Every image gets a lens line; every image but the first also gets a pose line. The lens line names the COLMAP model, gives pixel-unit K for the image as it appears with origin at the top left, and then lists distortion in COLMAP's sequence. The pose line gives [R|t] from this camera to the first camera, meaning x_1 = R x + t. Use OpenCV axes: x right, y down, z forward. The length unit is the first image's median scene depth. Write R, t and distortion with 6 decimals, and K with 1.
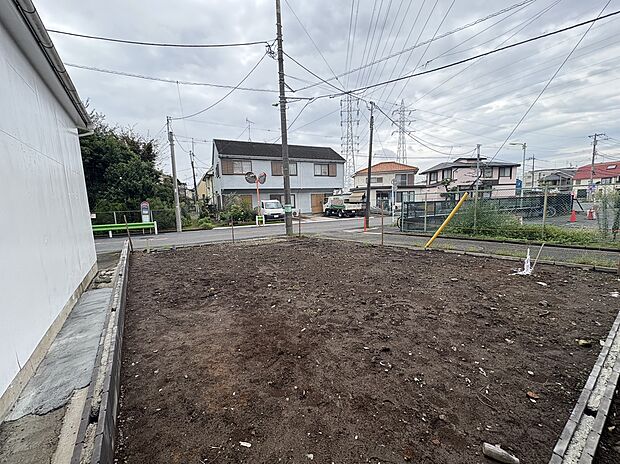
lens RADIAL K [[246.6, 0, 311.0], [0, 246.6, 232.0], [0, 0, 1]] dist [-0.001395, 0.000132]
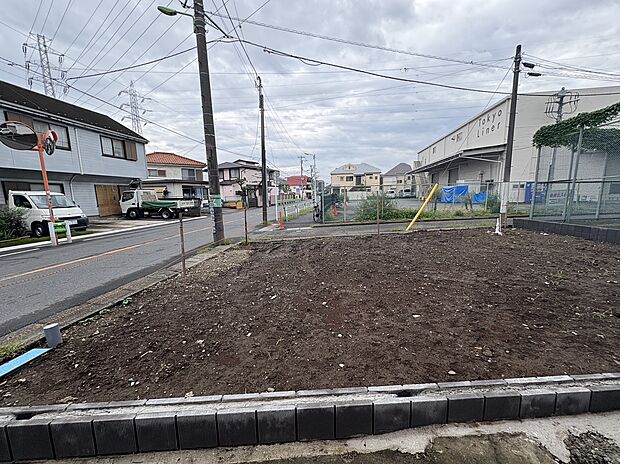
lens RADIAL K [[246.6, 0, 311.3], [0, 246.6, 232.0], [0, 0, 1]] dist [-0.001395, 0.000132]
pose [[0.541013, -0.105295, 0.834396, -0.511447], [0.107778, 0.992631, 0.055381, -0.030368], [-0.834079, 0.059967, 0.548375, 0.498915]]
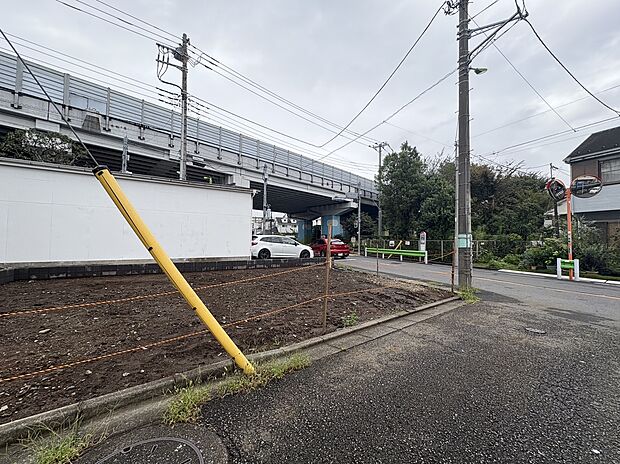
lens RADIAL K [[246.6, 0, 310.7], [0, 246.6, 231.6], [0, 0, 1]] dist [-0.001395, 0.000132]
pose [[-0.051069, -0.002909, -0.998691, 0.510226], [-0.137562, 0.990484, 0.004150, -0.075688], [0.989176, 0.137594, -0.050984, 0.718774]]
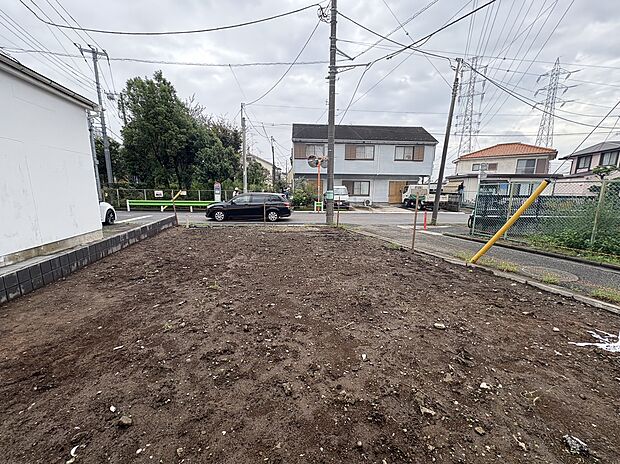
lens RADIAL K [[246.6, 0, 310.8], [0, 246.6, 231.9], [0, 0, 1]] dist [-0.001395, 0.000132]
pose [[0.920173, 0.109314, -0.375942, 0.206764], [-0.089820, 0.993561, 0.069054, -0.018062], [0.381070, -0.029774, 0.924067, 0.143452]]
